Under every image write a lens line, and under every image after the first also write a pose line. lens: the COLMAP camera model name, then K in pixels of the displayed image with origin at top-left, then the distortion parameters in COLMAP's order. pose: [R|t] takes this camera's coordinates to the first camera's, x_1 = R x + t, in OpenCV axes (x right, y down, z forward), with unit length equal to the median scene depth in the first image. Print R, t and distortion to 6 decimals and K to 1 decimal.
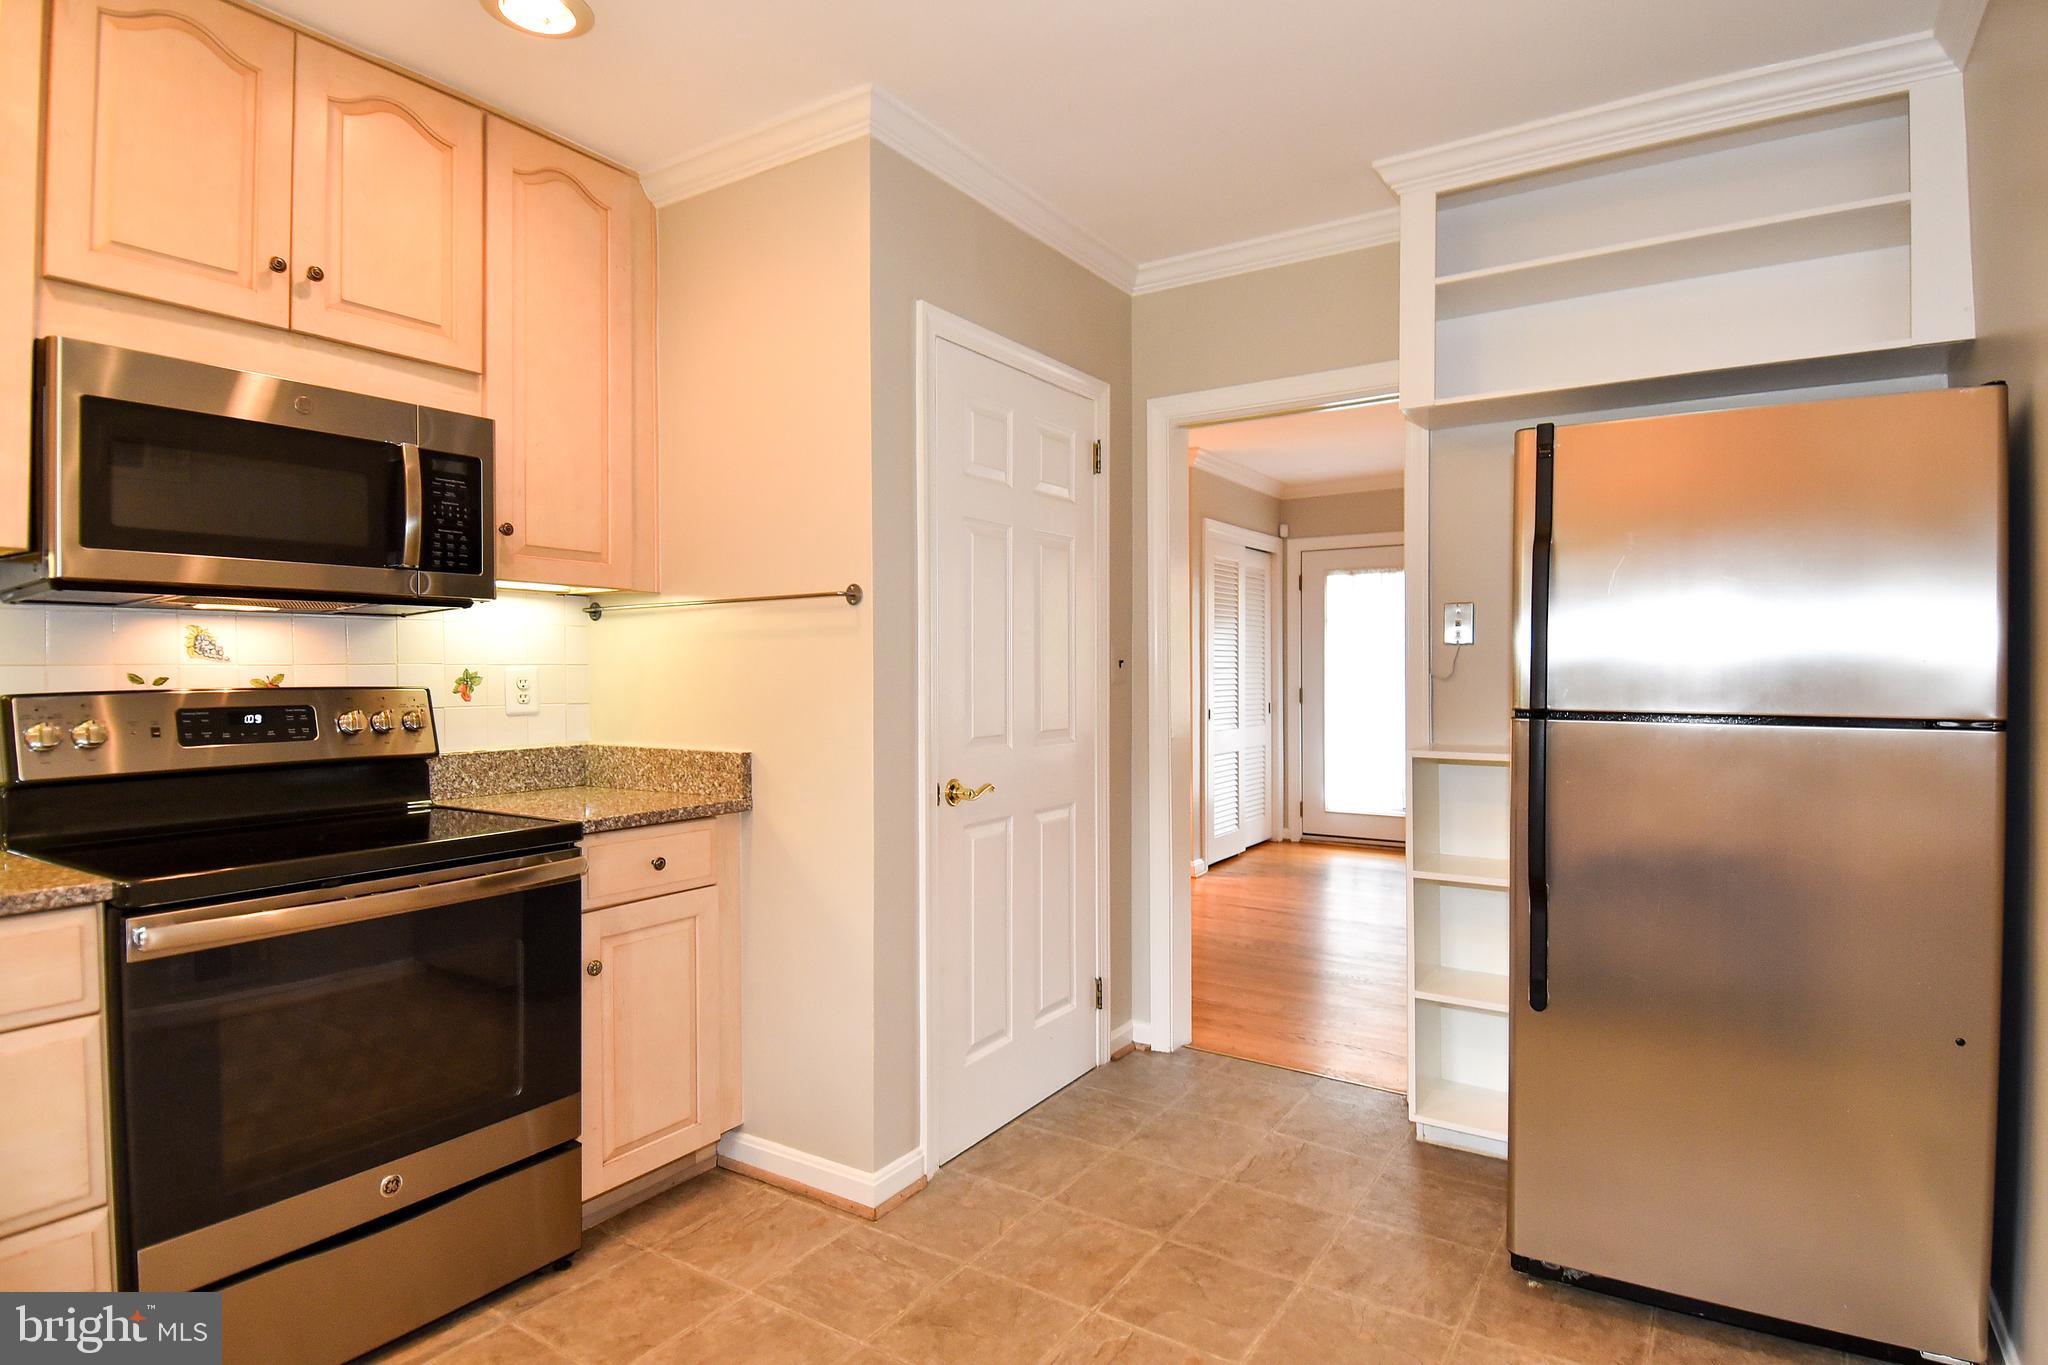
lens RADIAL K [[1088.3, 0, 1036.7], [0, 1088.3, 677.5], [0, 0, 1]] dist [0.045010, -0.050960]
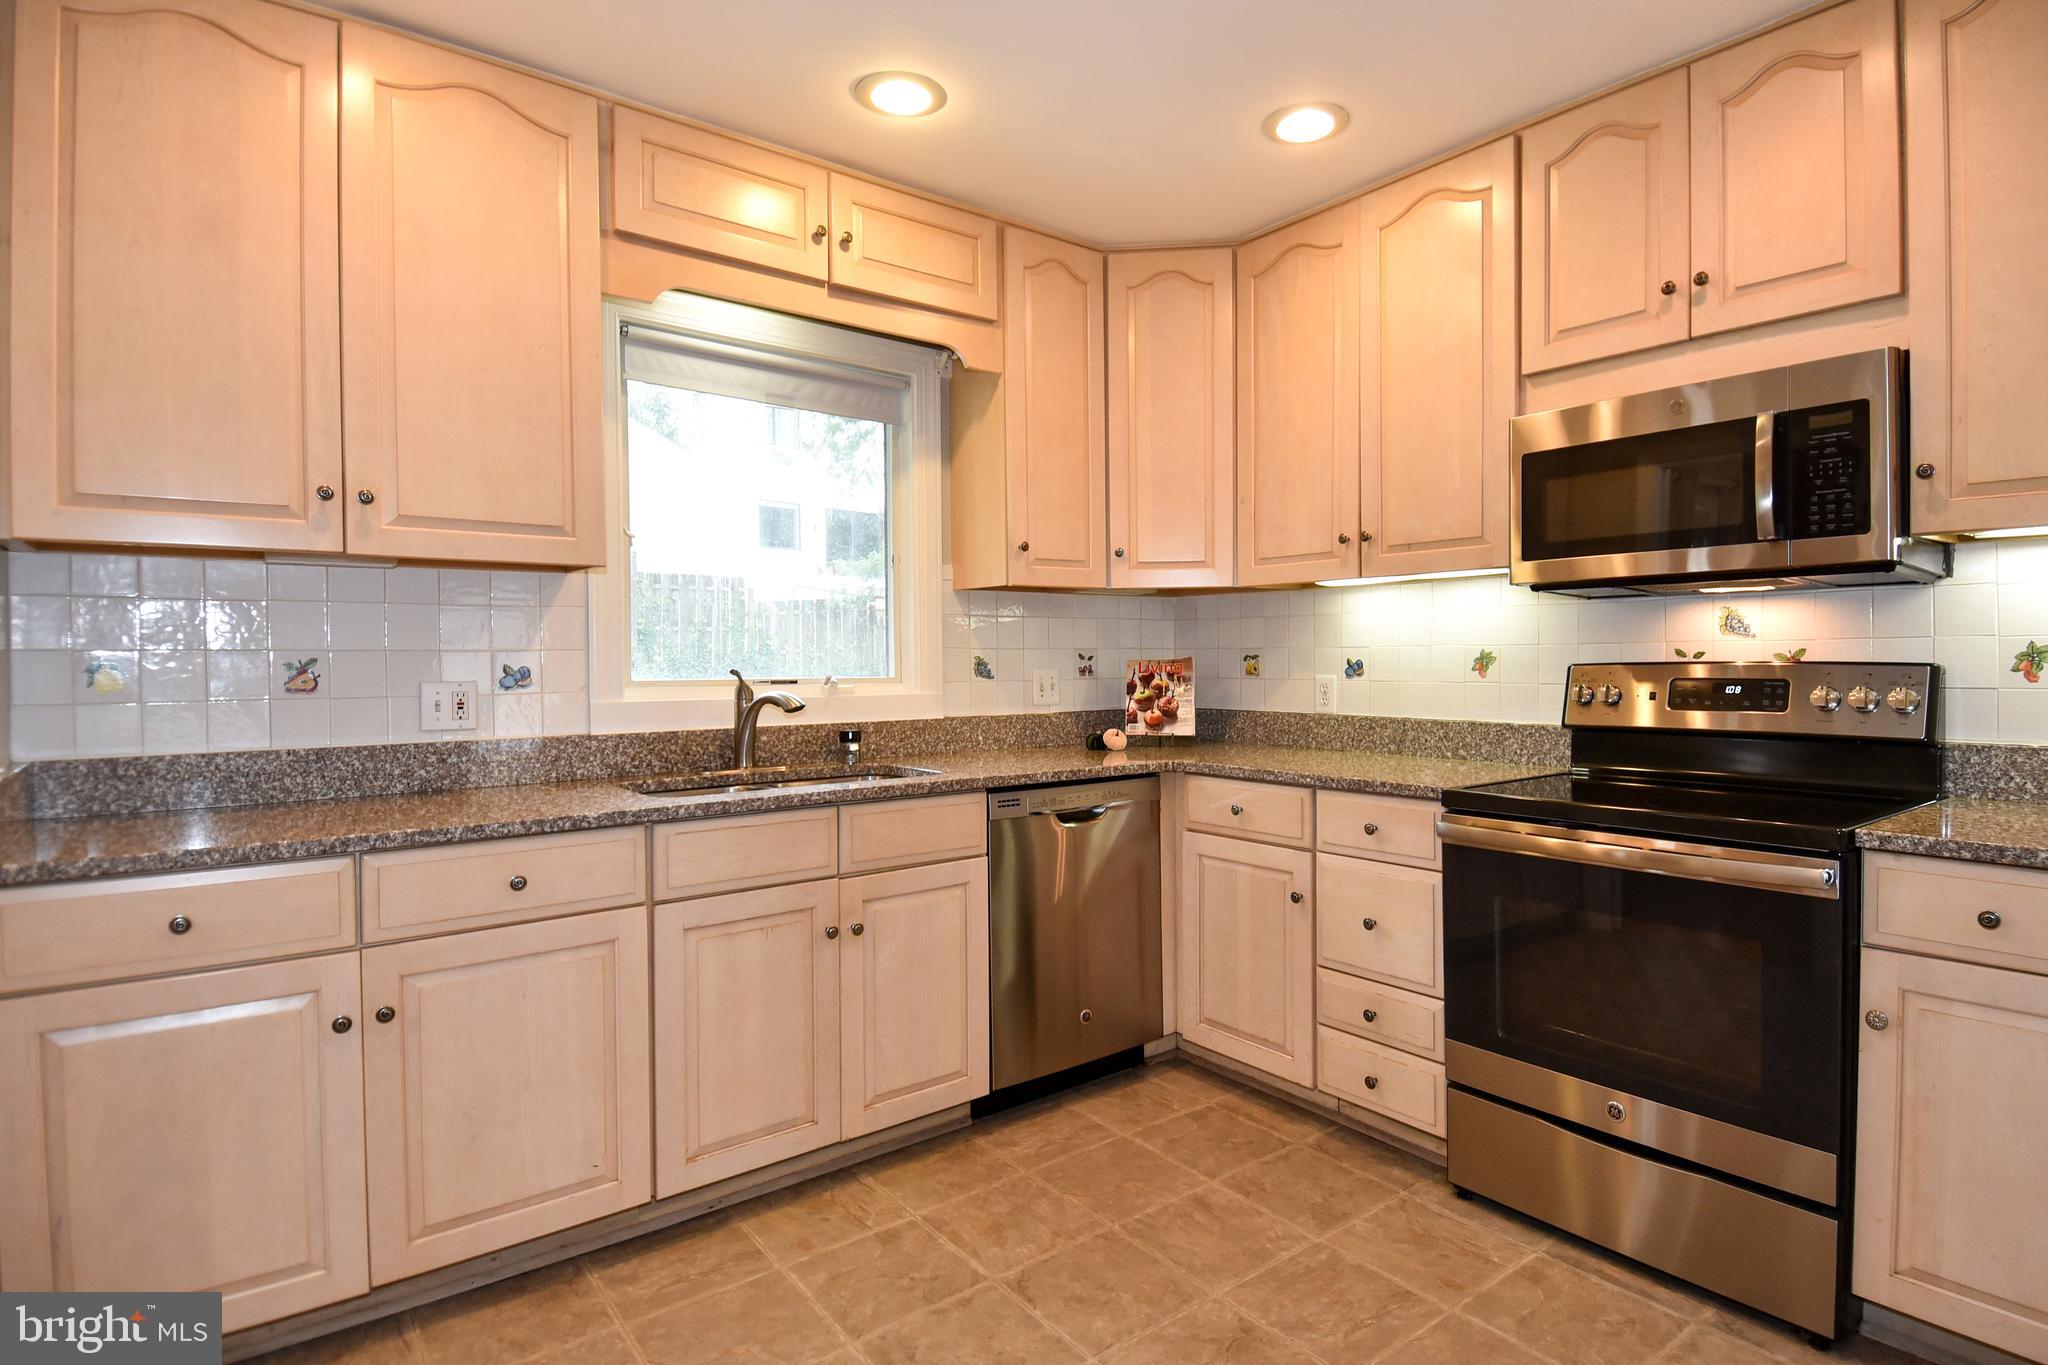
lens RADIAL K [[1072.6, 0, 1067.7], [0, 1072.6, 670.6], [0, 0, 1]] dist [0.048112, -0.050175]
pose [[-0.321081, 0.019301, -0.946855, 0.514150], [0.003321, 0.999809, 0.019254, -0.004502], [0.947046, 0.003038, -0.321084, 0.688354]]
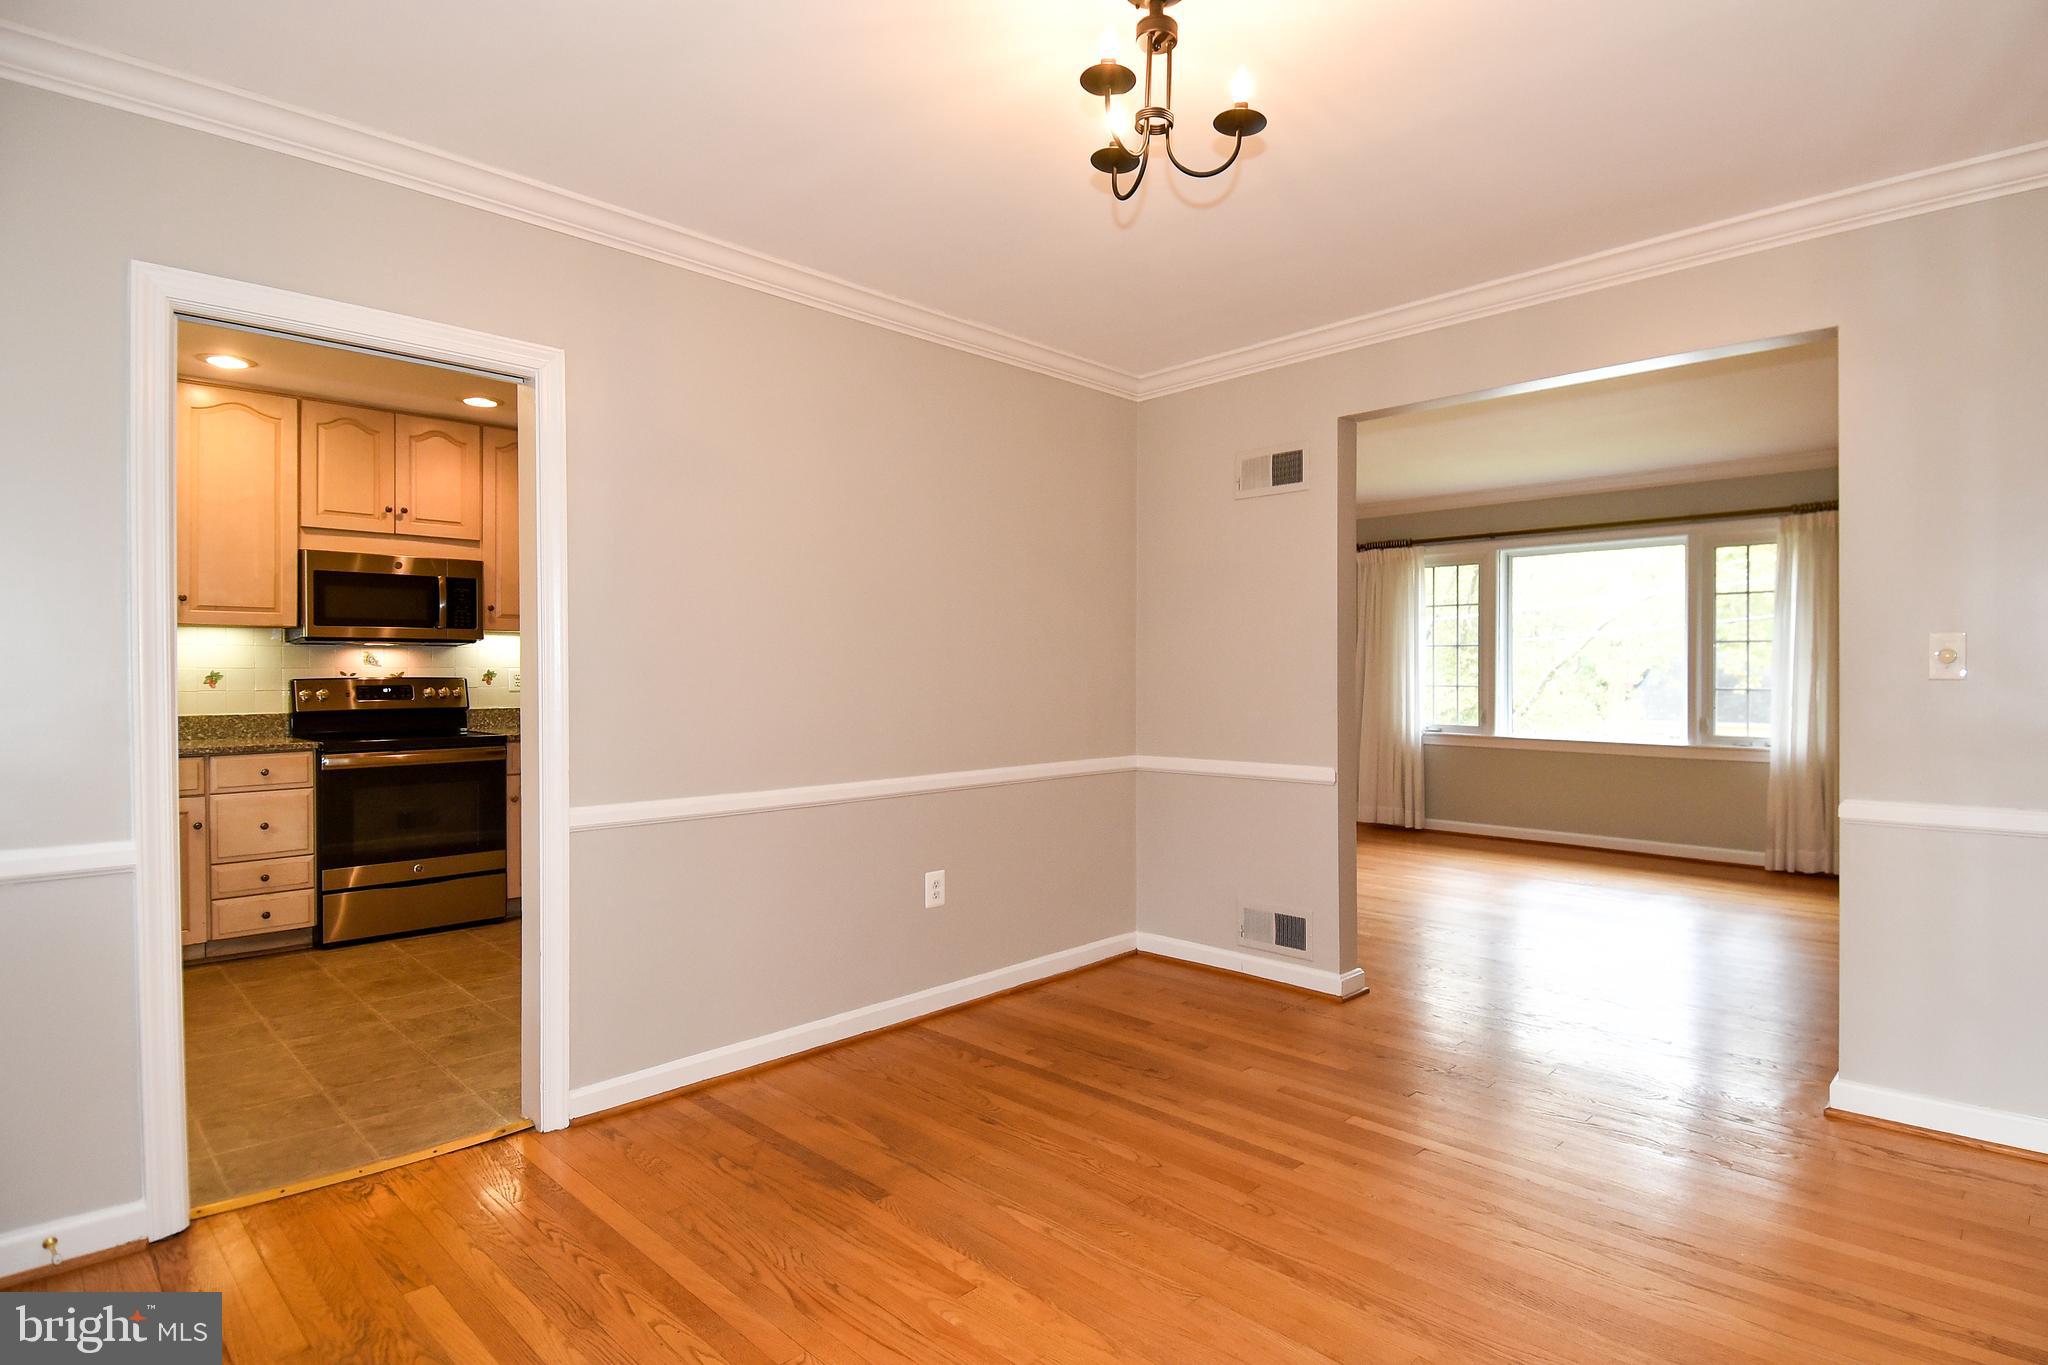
lens RADIAL K [[1061.0, 0, 1060.5], [0, 1061.0, 682.2], [0, 0, 1]] dist [0.027304, -0.047302]
pose [[0.980423, 0.004142, -0.196861, 1.163019], [-0.003236, 0.999983, 0.004922, 0.003350], [0.196878, -0.004189, 0.980419, -0.976436]]
